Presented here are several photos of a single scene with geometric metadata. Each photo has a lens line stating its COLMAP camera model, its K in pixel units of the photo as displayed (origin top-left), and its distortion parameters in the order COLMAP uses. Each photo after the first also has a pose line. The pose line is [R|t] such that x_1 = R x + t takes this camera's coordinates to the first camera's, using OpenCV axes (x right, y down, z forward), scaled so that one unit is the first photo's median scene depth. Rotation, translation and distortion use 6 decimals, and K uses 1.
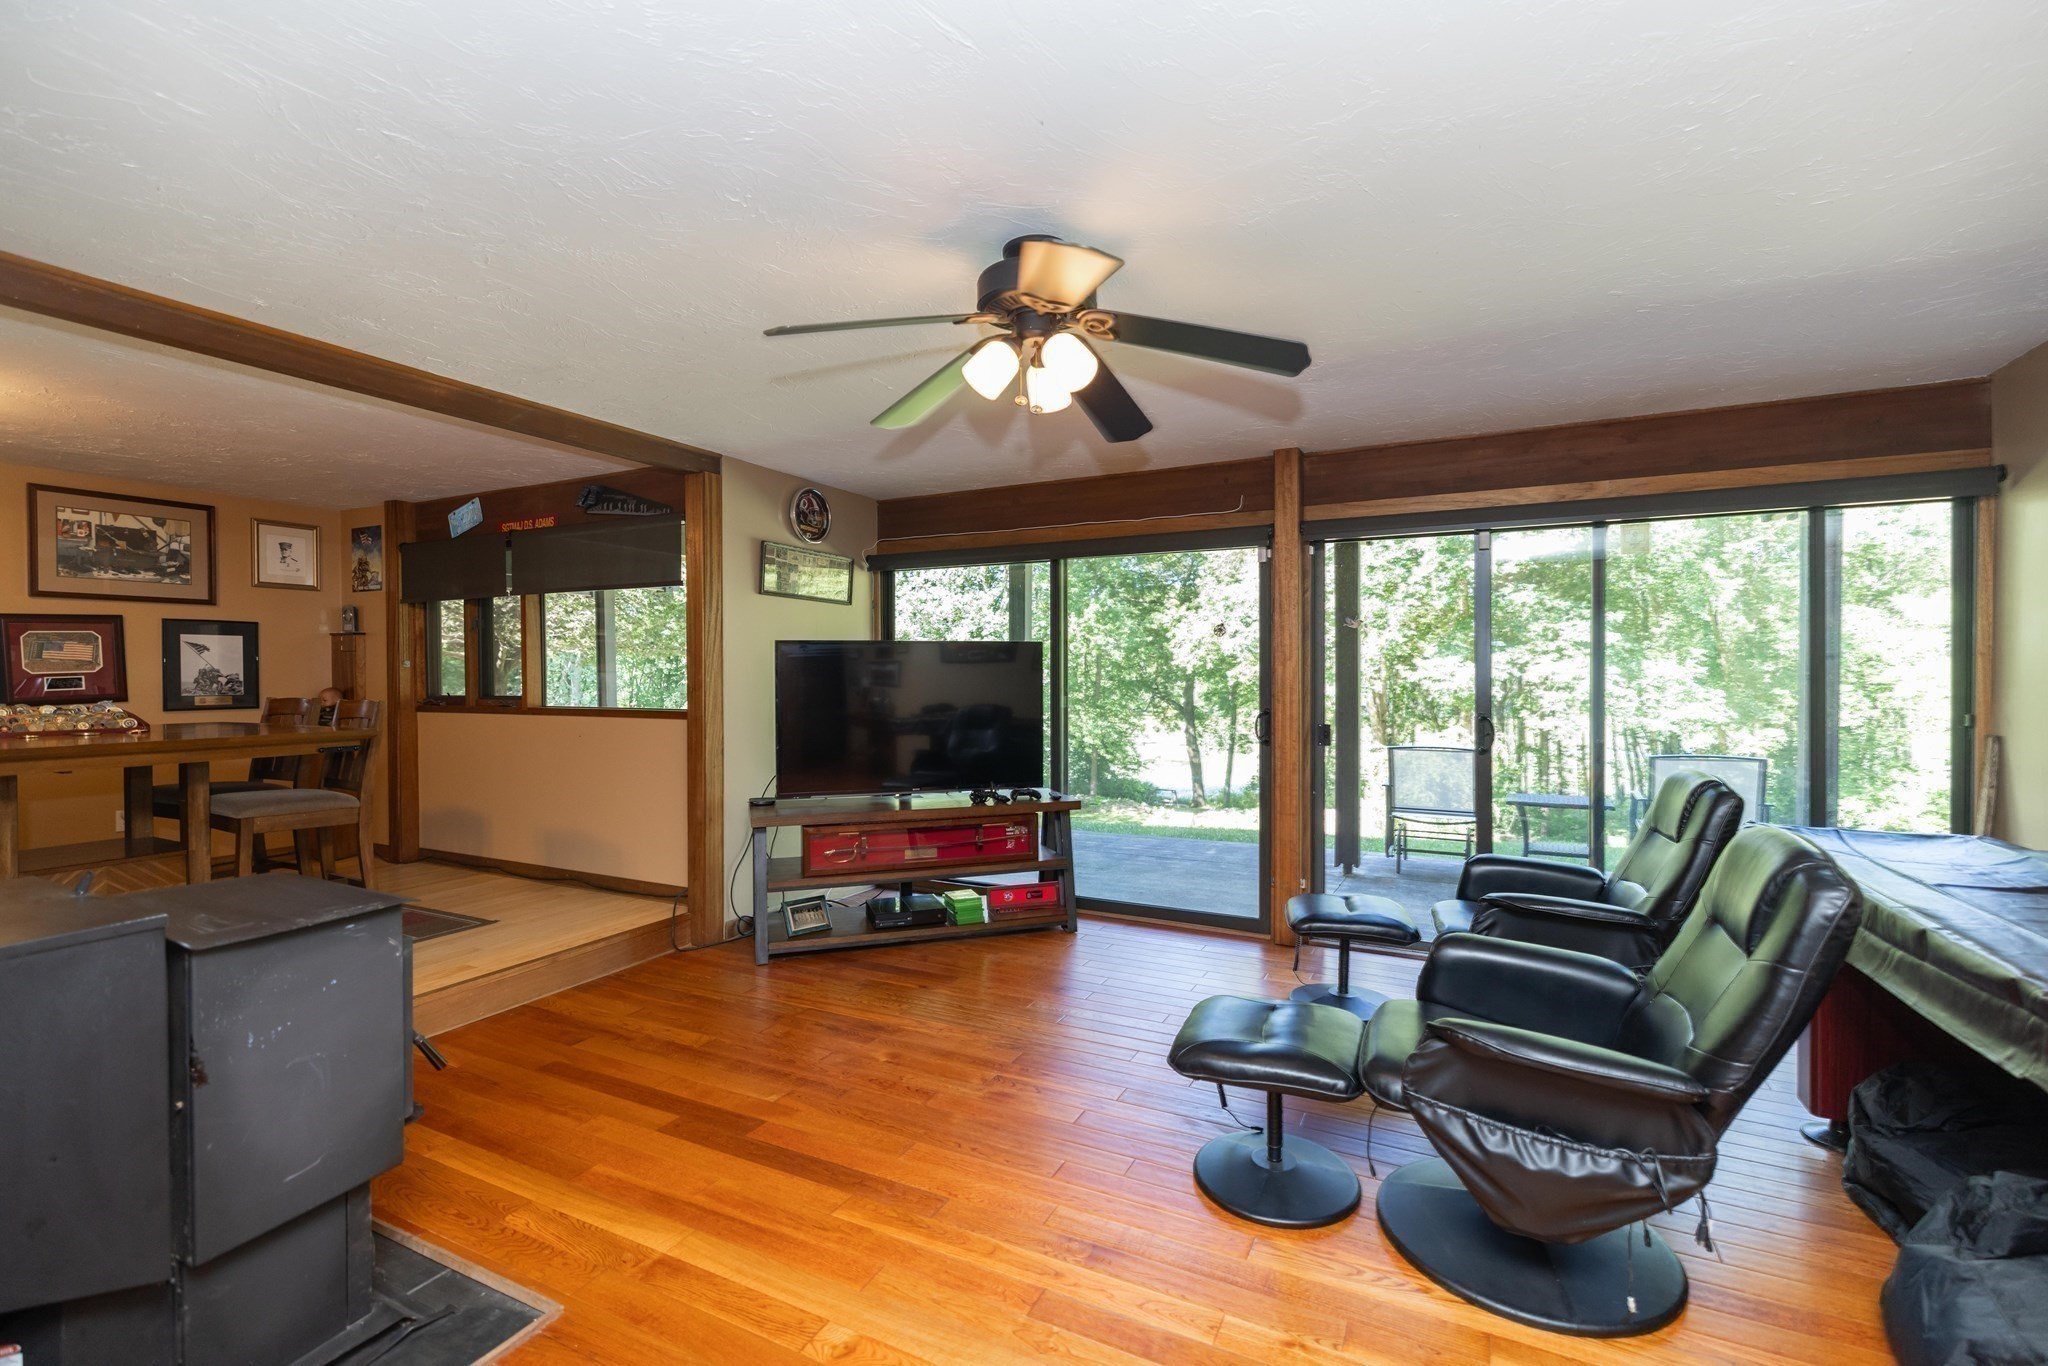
lens RADIAL K [[892.6, 0, 1028.4], [0, 892.6, 681.8], [0, 0, 1]] dist [0.005151, 0.000445]
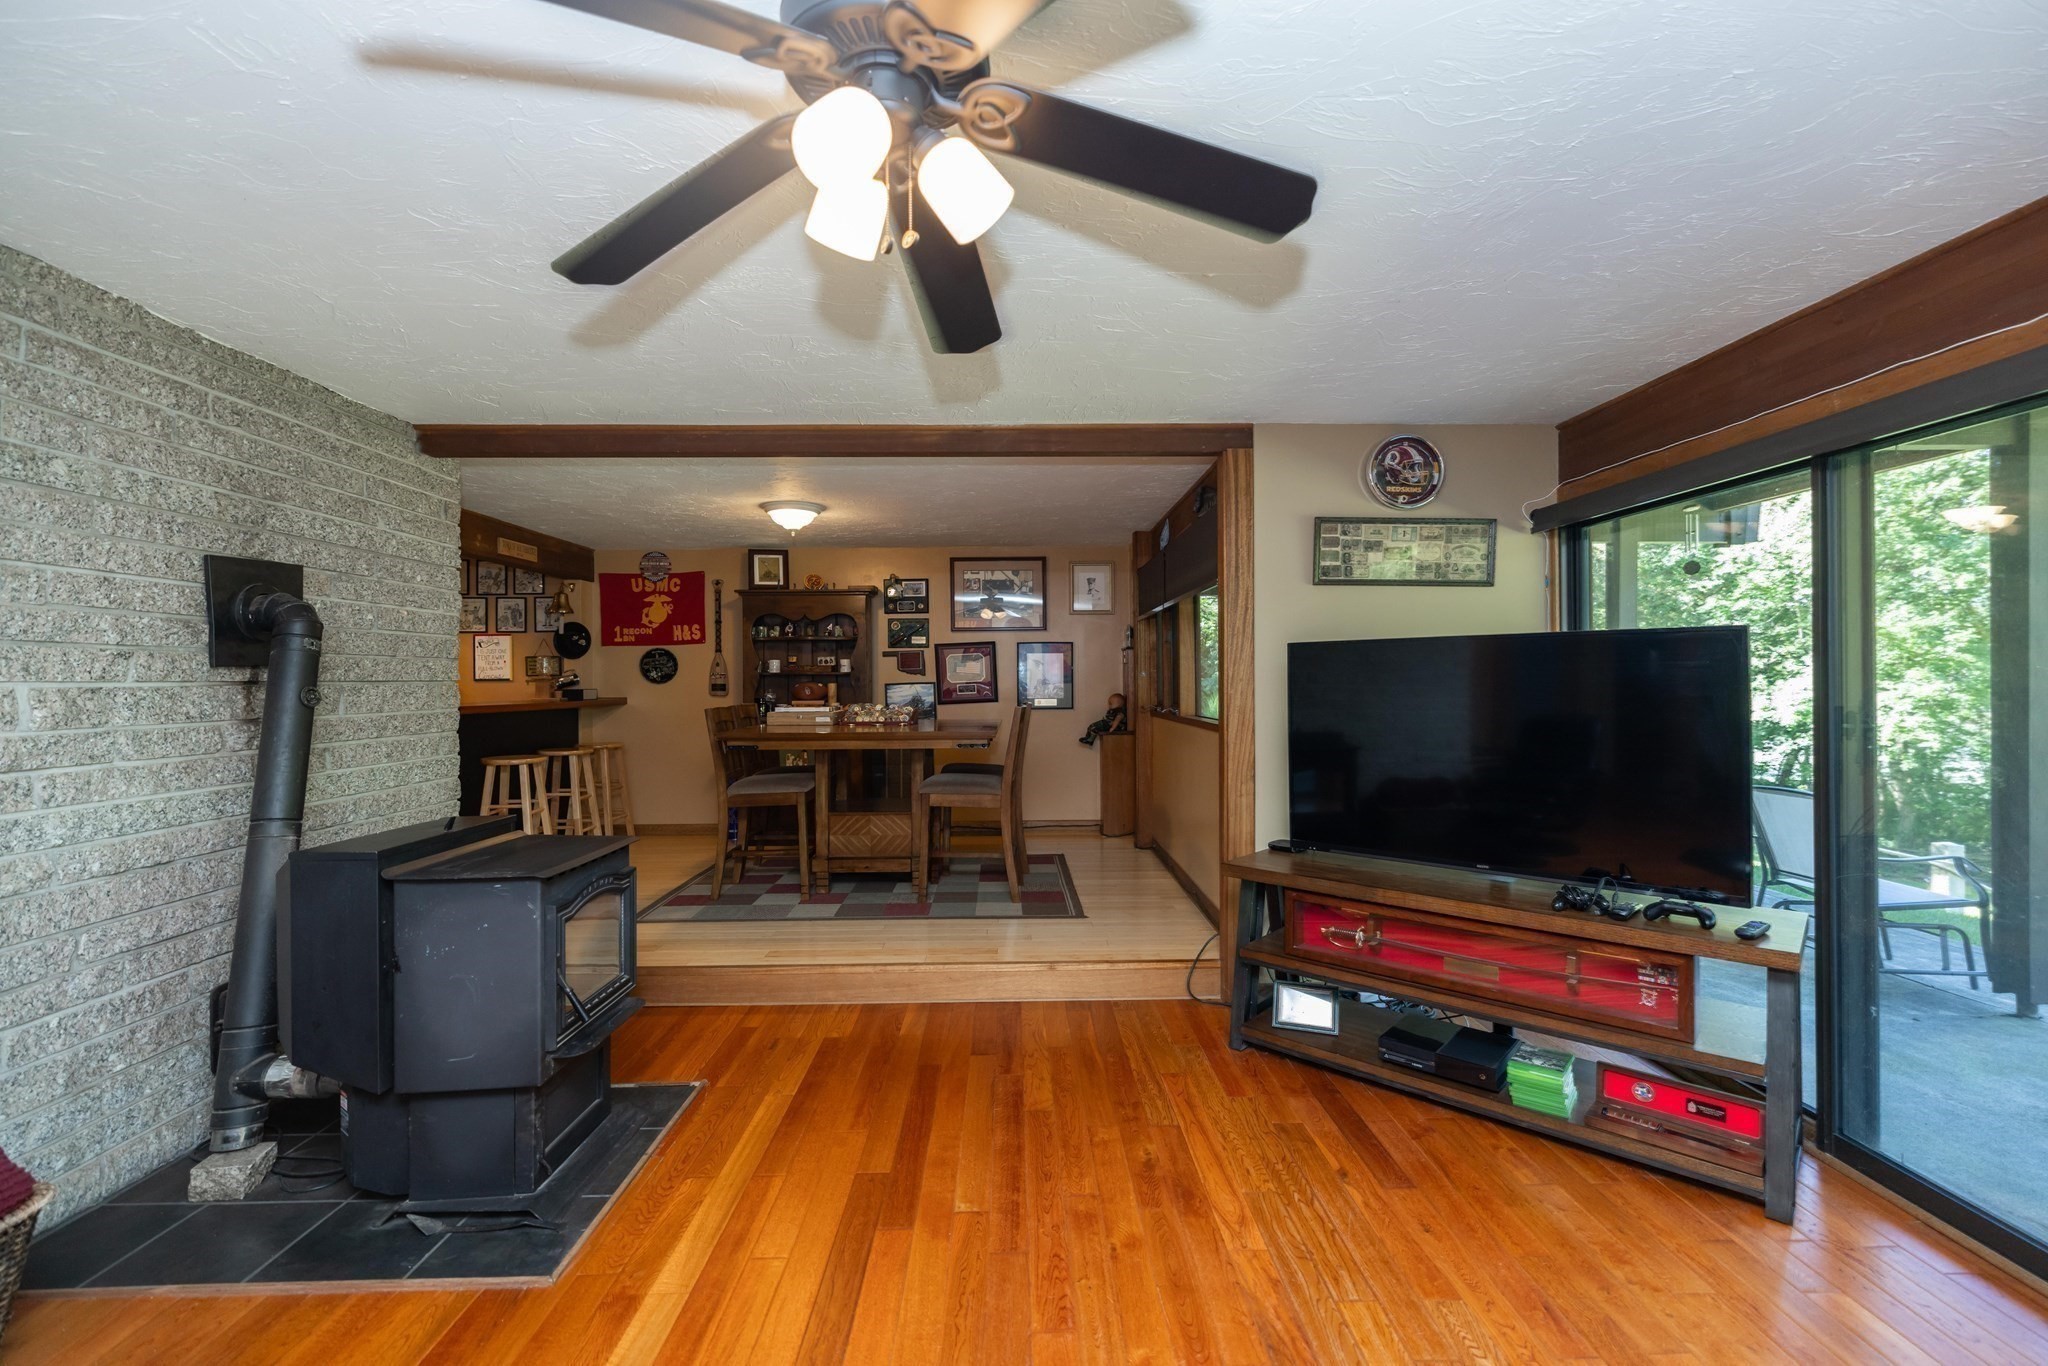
lens RADIAL K [[892.6, 0, 1032.9], [0, 892.6, 680.8], [0, 0, 1]] dist [0.005151, 0.000445]
pose [[0.469259, 0.001172, -0.883060, 0.298836], [-0.005307, 0.999985, -0.001493, -0.010531], [0.883045, 0.005387, 0.469258, 0.426489]]
